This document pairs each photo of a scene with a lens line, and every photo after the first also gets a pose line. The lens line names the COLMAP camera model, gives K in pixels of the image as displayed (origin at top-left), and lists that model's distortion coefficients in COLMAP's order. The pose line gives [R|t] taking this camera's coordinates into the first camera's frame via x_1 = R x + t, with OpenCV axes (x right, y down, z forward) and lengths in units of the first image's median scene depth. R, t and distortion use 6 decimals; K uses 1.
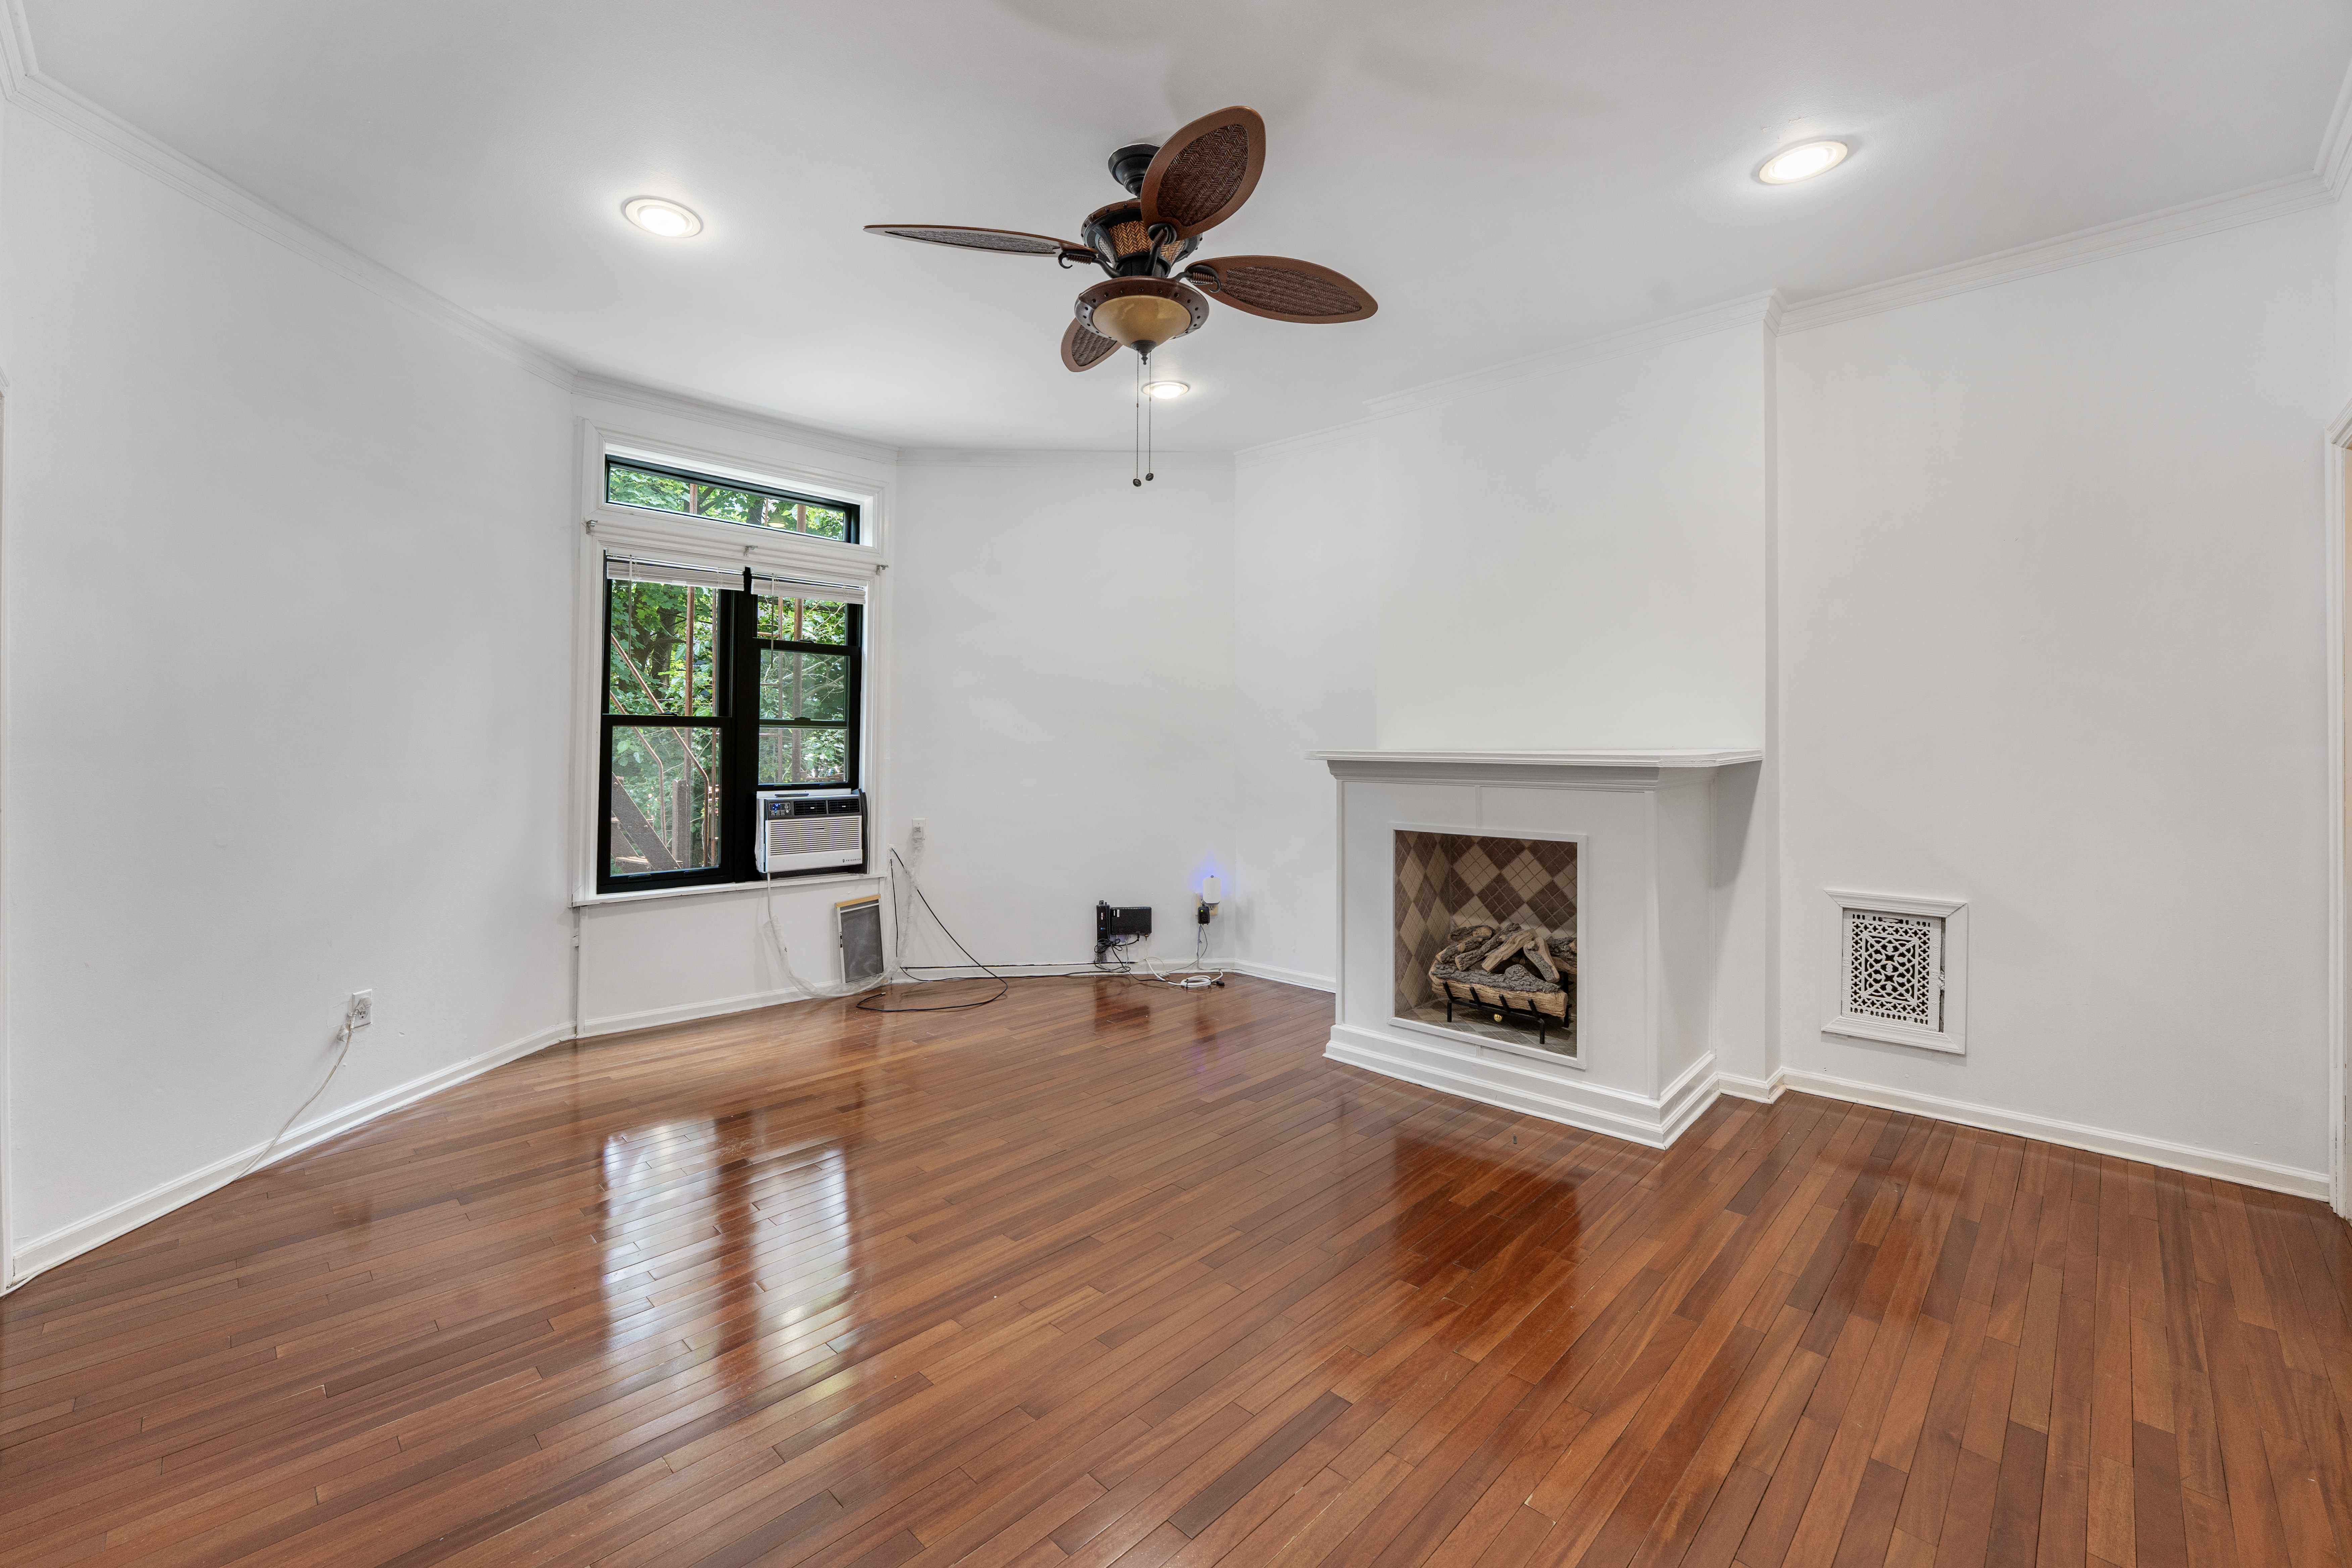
lens RADIAL K [[971.4, 0, 1166.0], [0, 971.4, 736.9], [0, 0, 1]] dist [-0.014779, 0.000617]
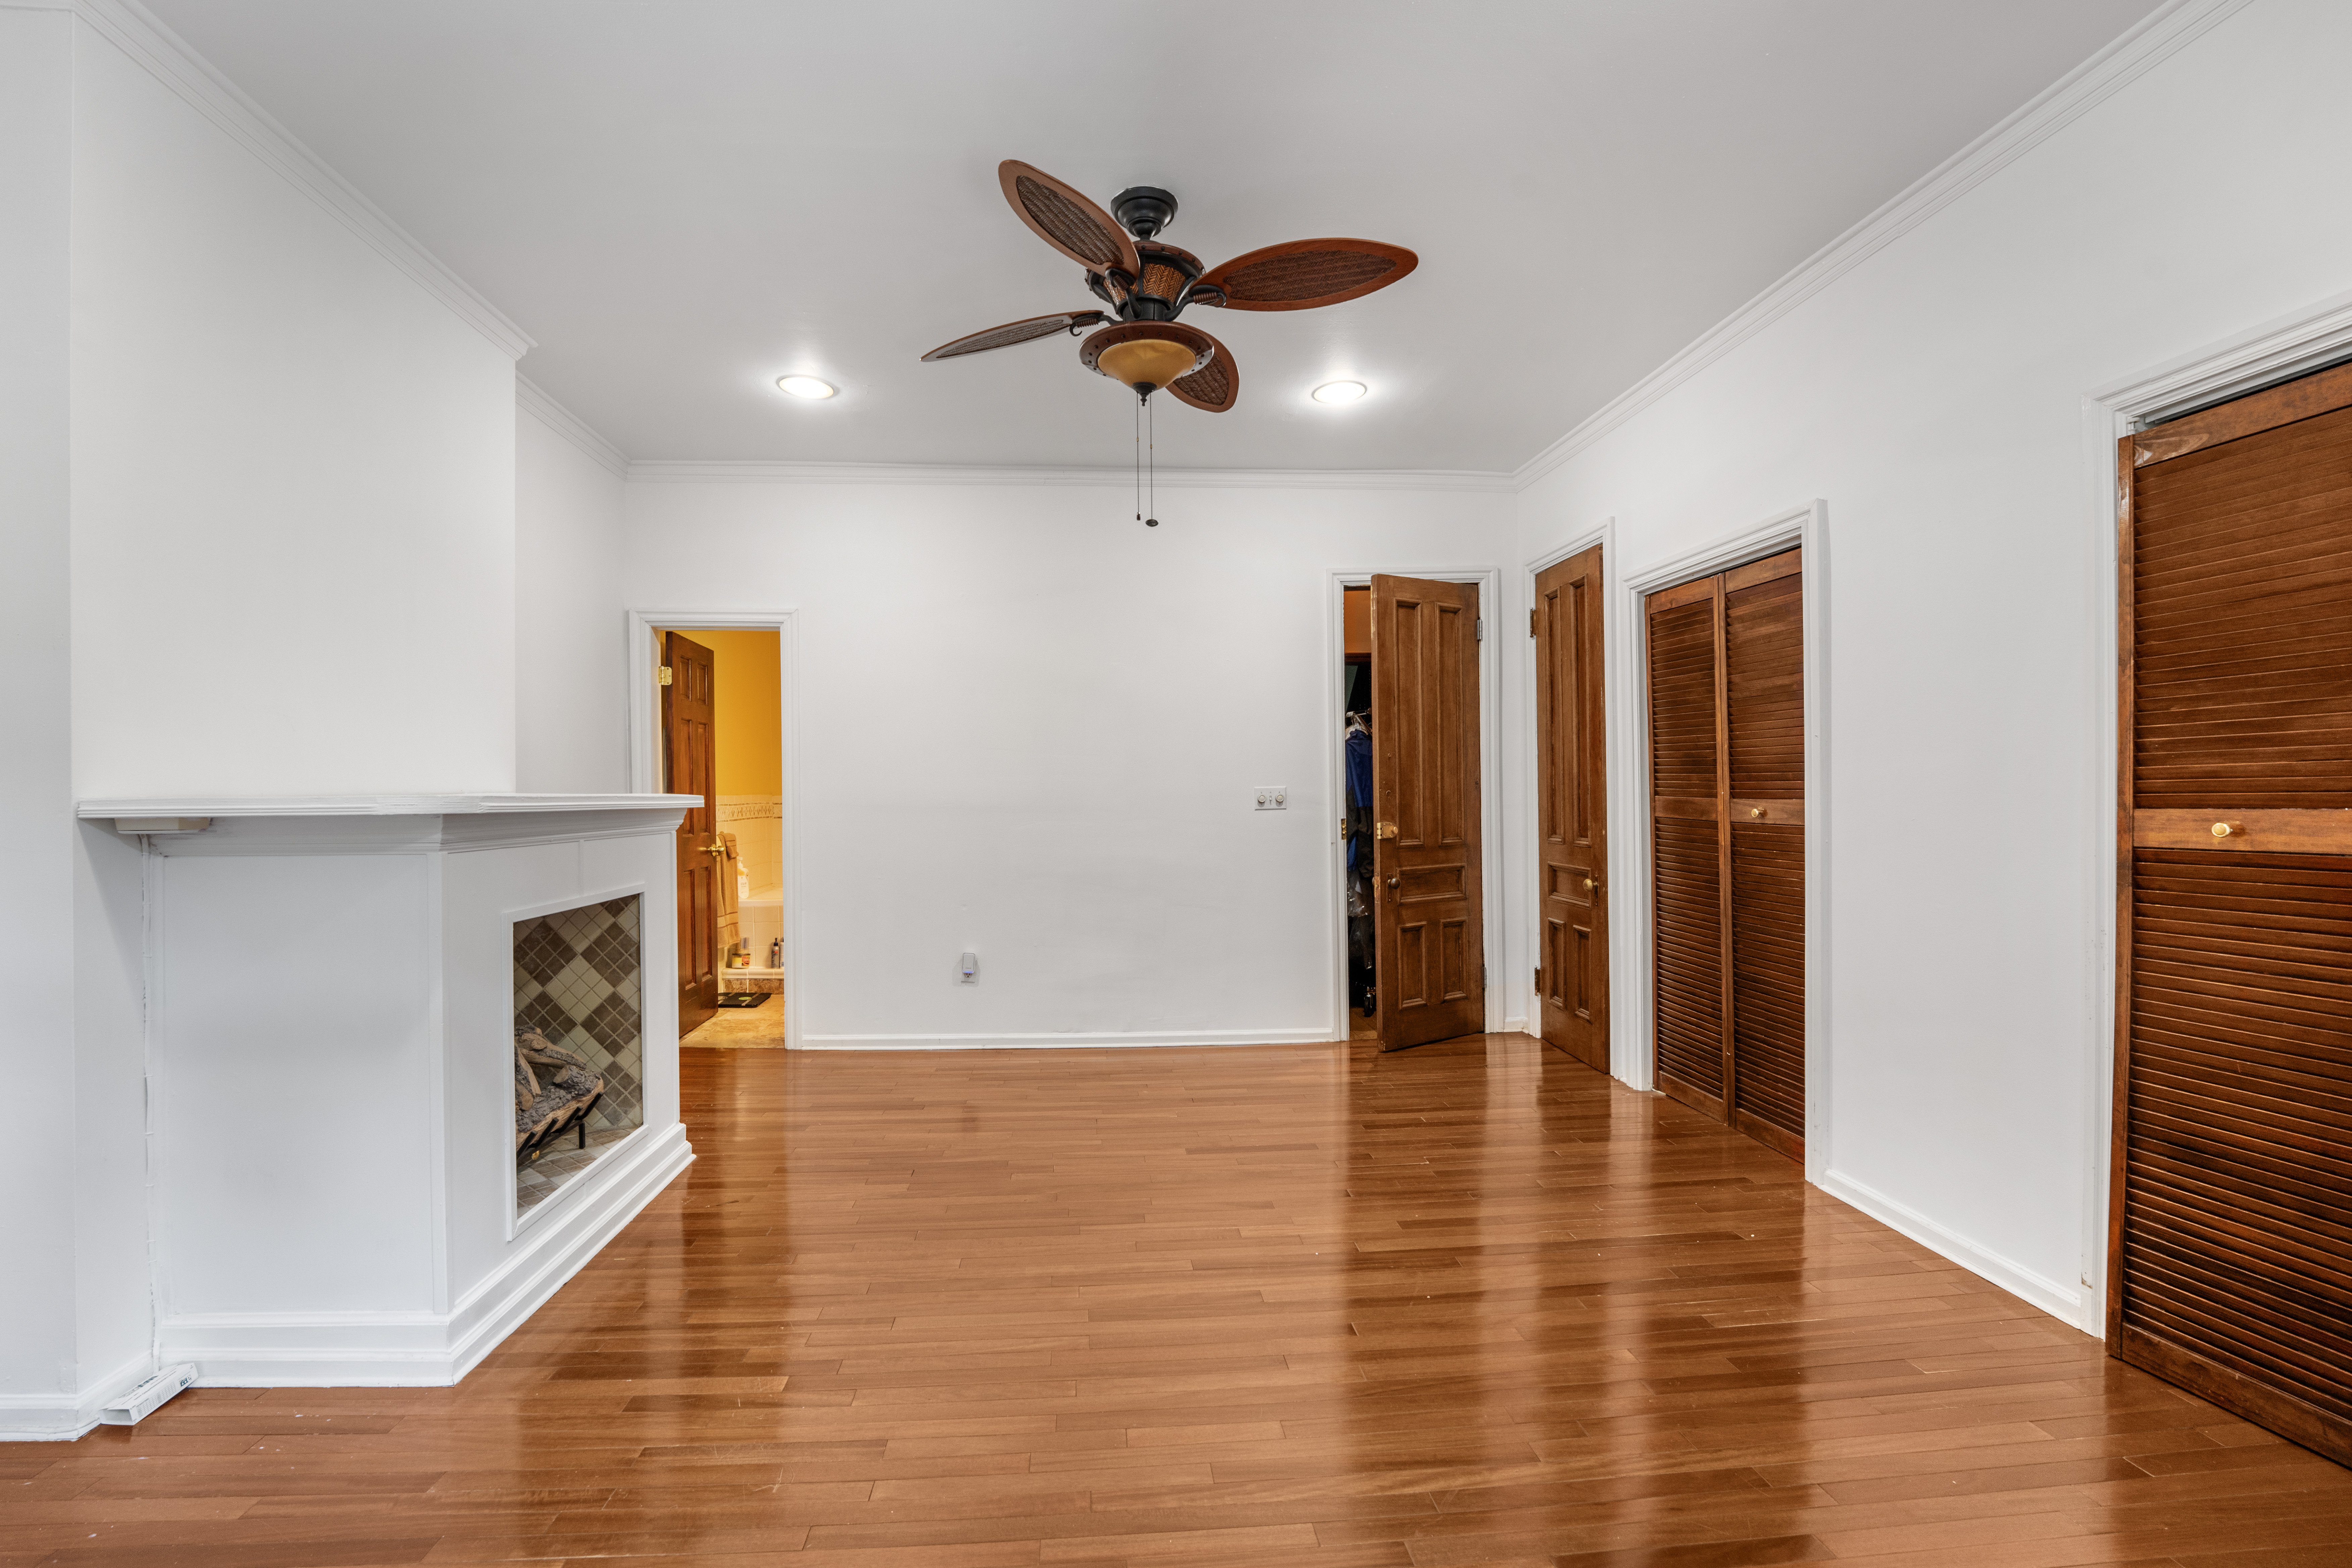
lens RADIAL K [[963.3, 0, 1176.0], [0, 963.3, 784.0], [0, 0, 1]] dist [-0.015605, 0.000206]
pose [[-0.758326, -0.001570, 0.651874, -0.708503], [-0.003517, 0.999992, -0.001683, 0.017905], [-0.651866, -0.003569, -0.758326, 1.763789]]
